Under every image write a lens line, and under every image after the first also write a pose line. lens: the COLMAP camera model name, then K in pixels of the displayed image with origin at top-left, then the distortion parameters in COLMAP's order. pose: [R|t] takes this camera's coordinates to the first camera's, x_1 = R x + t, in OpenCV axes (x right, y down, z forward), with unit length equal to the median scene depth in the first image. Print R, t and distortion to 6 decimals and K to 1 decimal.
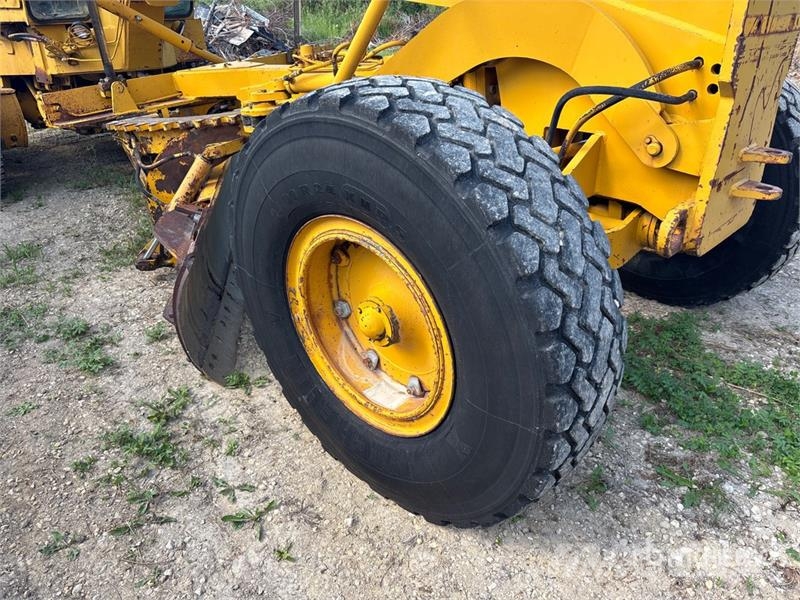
lens RADIAL K [[607.7, 0, 399.1], [0, 607.7, 297.2], [0, 0, 1]] dist [0.039129, -0.051181]
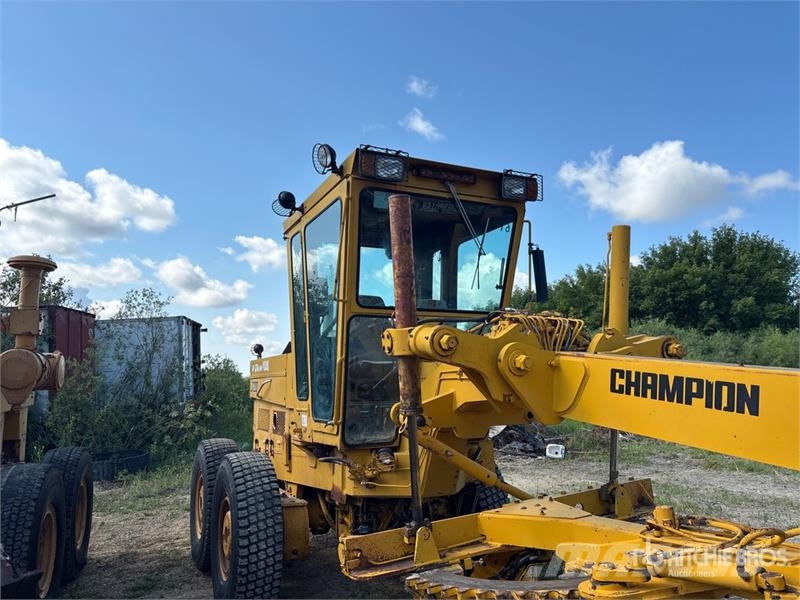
lens RADIAL K [[607.7, 0, 400.7], [0, 607.7, 301.4], [0, 0, 1]] dist [0.039129, -0.051181]
pose [[0.935540, -0.048558, -0.349866, -0.137831], [-0.155734, 0.832331, -0.531951, -0.122998], [0.317035, 0.552148, 0.771117, 0.103298]]
